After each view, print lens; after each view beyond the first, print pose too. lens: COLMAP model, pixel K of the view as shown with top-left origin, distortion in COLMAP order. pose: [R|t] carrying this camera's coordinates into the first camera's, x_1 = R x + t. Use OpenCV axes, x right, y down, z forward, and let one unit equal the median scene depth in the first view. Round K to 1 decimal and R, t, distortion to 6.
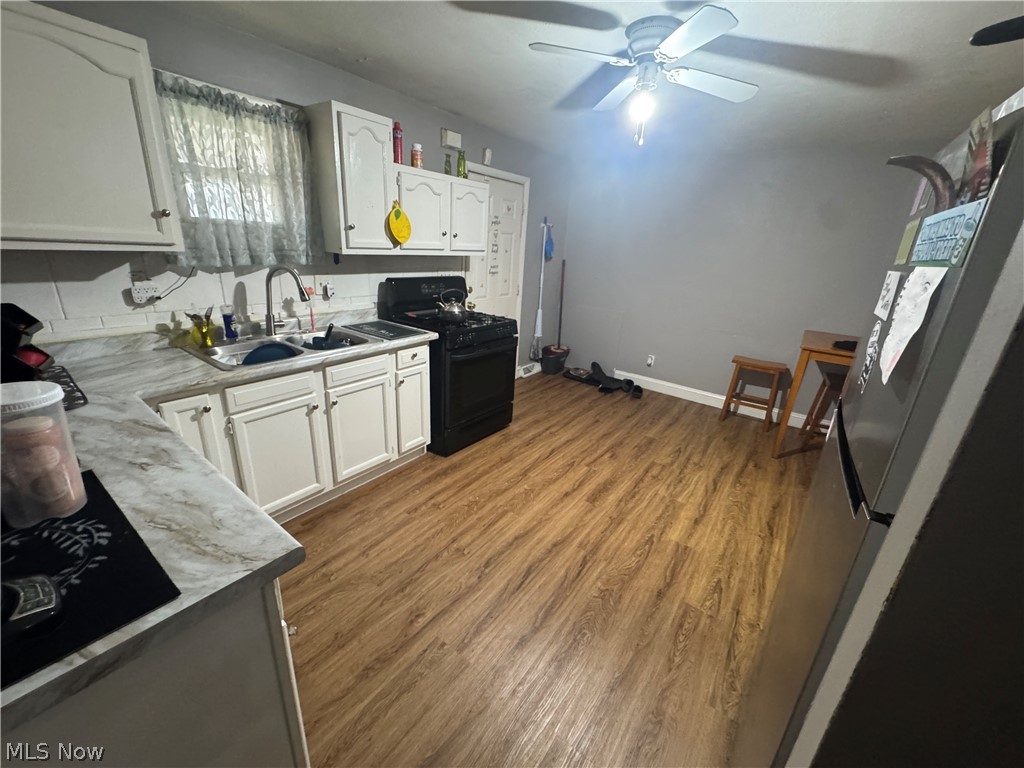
lens RADIAL K [[405.8, 0, 511.8], [0, 405.8, 382.1], [0, 0, 1]] dist [-0.000941, -0.000074]
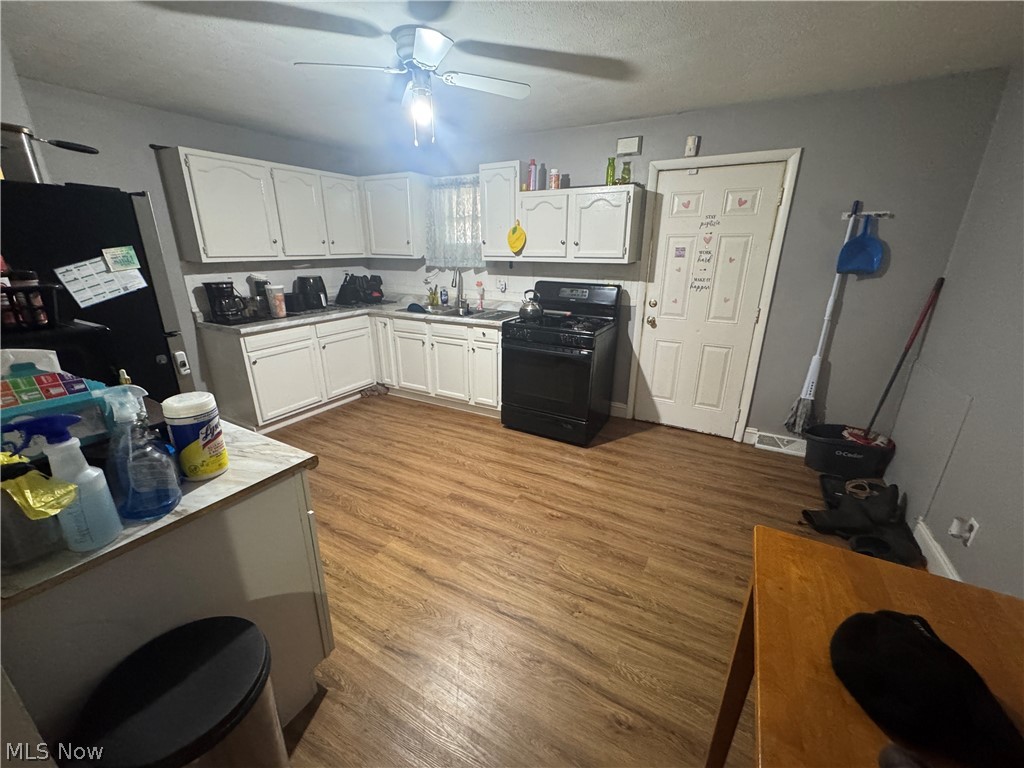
lens RADIAL K [[405.8, 0, 513.0], [0, 405.8, 382.6], [0, 0, 1]] dist [-0.000941, -0.000074]
pose [[0.138147, 0.260846, -0.955445, 0.988975], [-0.320871, 0.924451, 0.205990, -0.201283], [0.936994, 0.278117, 0.211408, 0.760505]]
